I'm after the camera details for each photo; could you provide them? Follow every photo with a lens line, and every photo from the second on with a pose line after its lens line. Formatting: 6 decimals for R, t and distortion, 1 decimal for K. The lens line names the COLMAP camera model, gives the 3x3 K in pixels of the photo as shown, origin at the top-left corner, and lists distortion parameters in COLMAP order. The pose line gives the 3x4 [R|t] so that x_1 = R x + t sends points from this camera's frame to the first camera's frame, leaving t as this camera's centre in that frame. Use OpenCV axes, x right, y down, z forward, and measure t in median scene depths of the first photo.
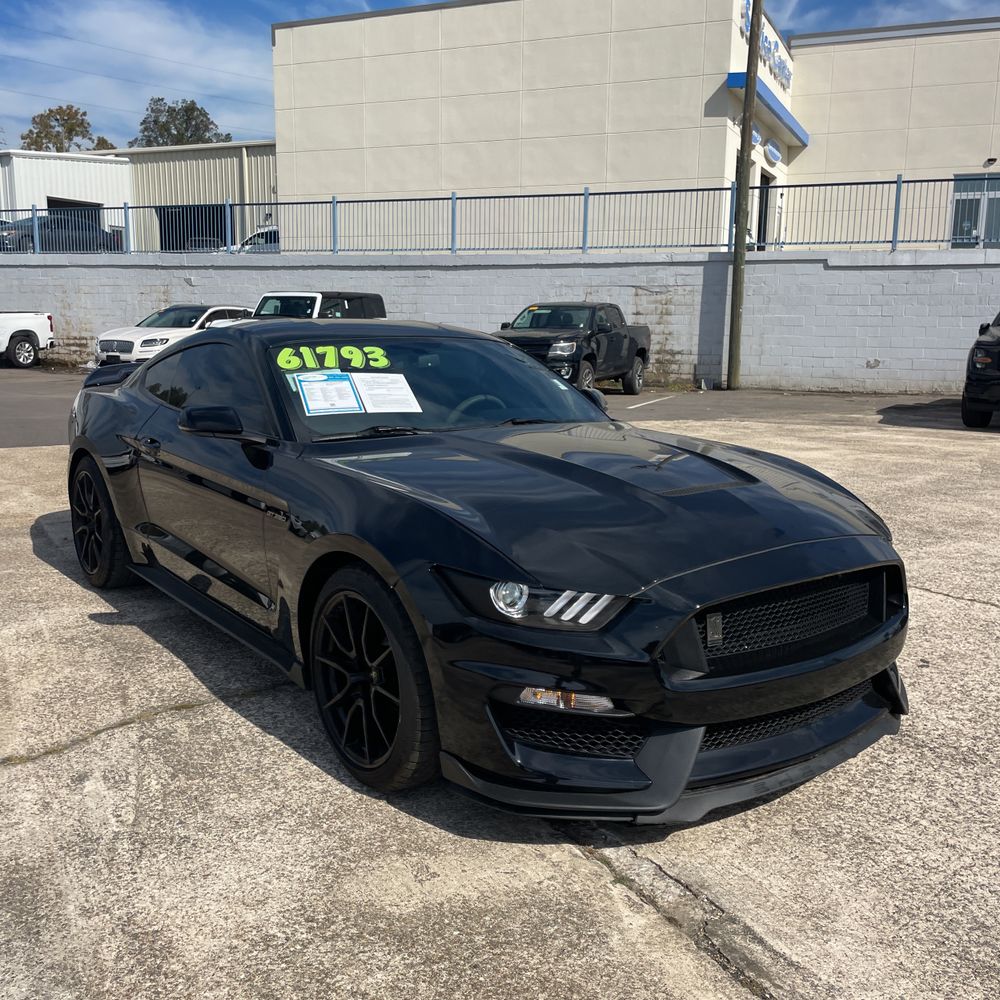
lens RADIAL K [[1007.0, 0, 504.1], [0, 1007.0, 495.9], [0, 0, 1]] dist [0.027908, 0.000000]
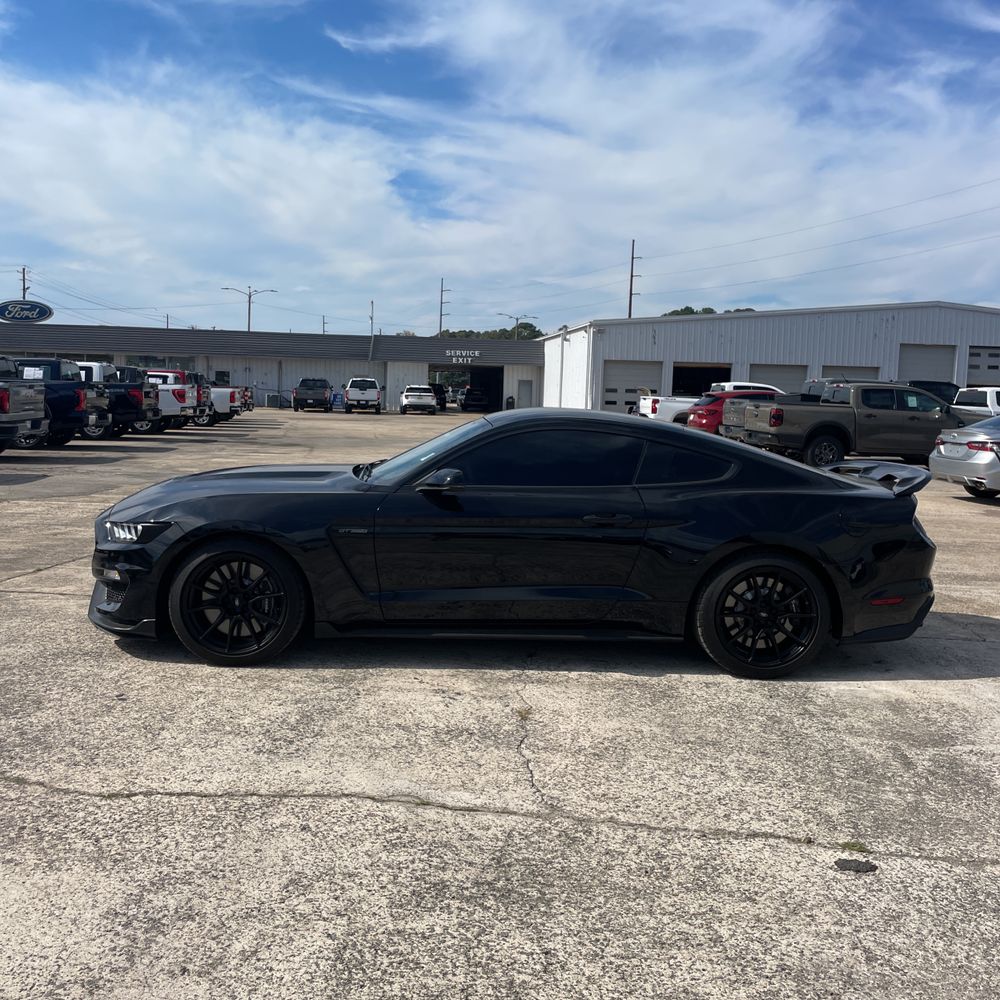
lens RADIAL K [[1007.0, 0, 478.0], [0, 1007.0, 490.7], [0, 0, 1]] dist [0.027908, 0.000000]
pose [[-0.588502, 0.048685, -0.807028, 0.214562], [-0.175604, 0.966659, 0.186369, -0.066235], [0.789195, 0.251396, -0.560332, 0.375316]]
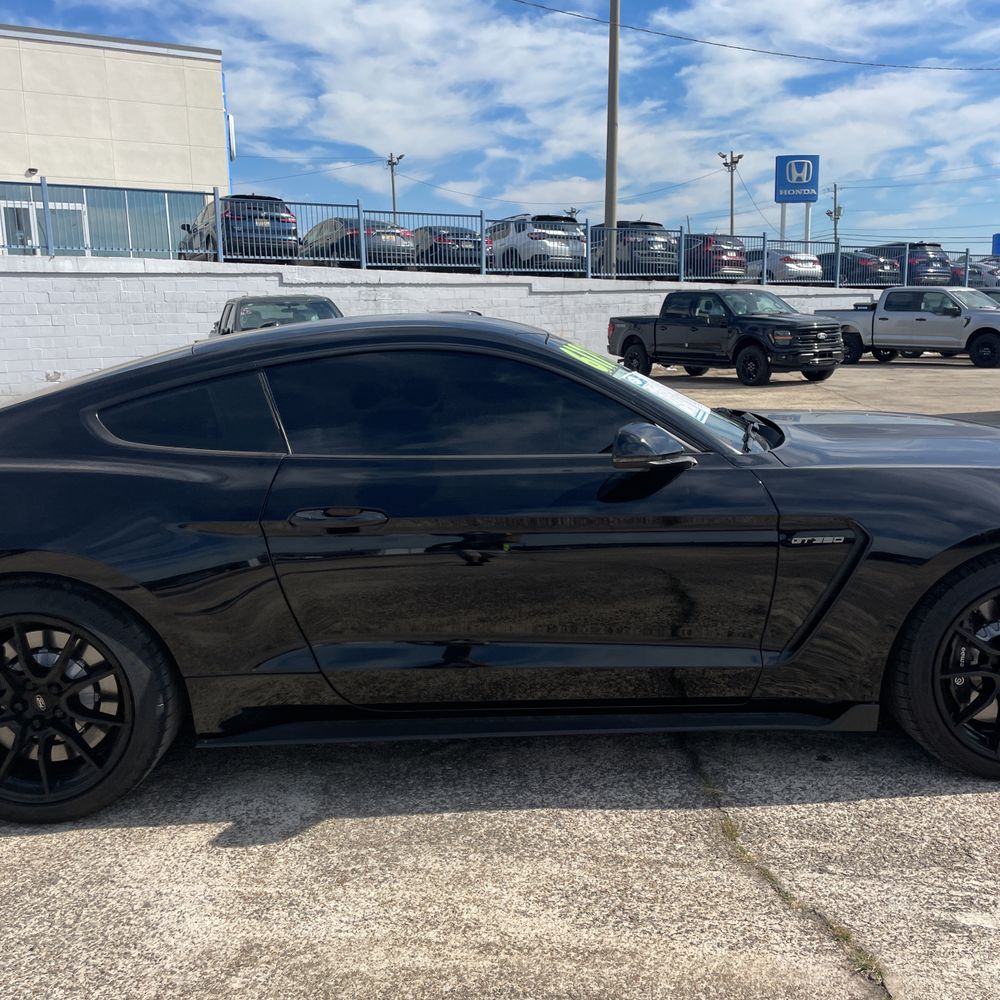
lens RADIAL K [[1007.0, 0, 510.9], [0, 1007.0, 481.4], [0, 0, 1]] dist [0.027908, 0.000000]
pose [[0.564049, -0.149078, 0.812173, -0.165433], [0.170595, 0.983387, 0.062028, -0.019557], [-0.807927, 0.103566, 0.580110, 0.115537]]
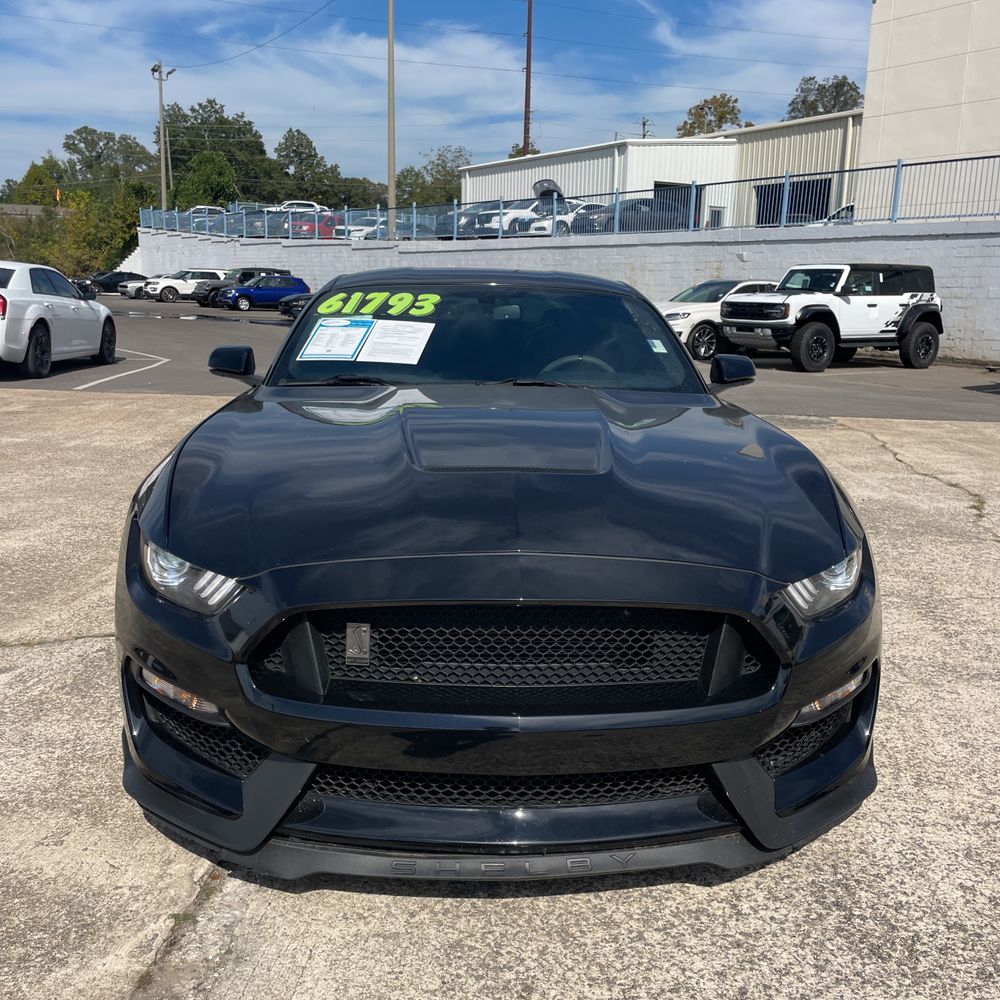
lens RADIAL K [[1007.0, 0, 505.7], [0, 1007.0, 504.1], [0, 0, 1]] dist [0.027908, 0.000000]
pose [[0.827310, 0.123188, -0.548071, 0.089991], [-0.109084, 0.992317, 0.058378, -0.003813], [0.551052, 0.011489, 0.834392, 0.054265]]
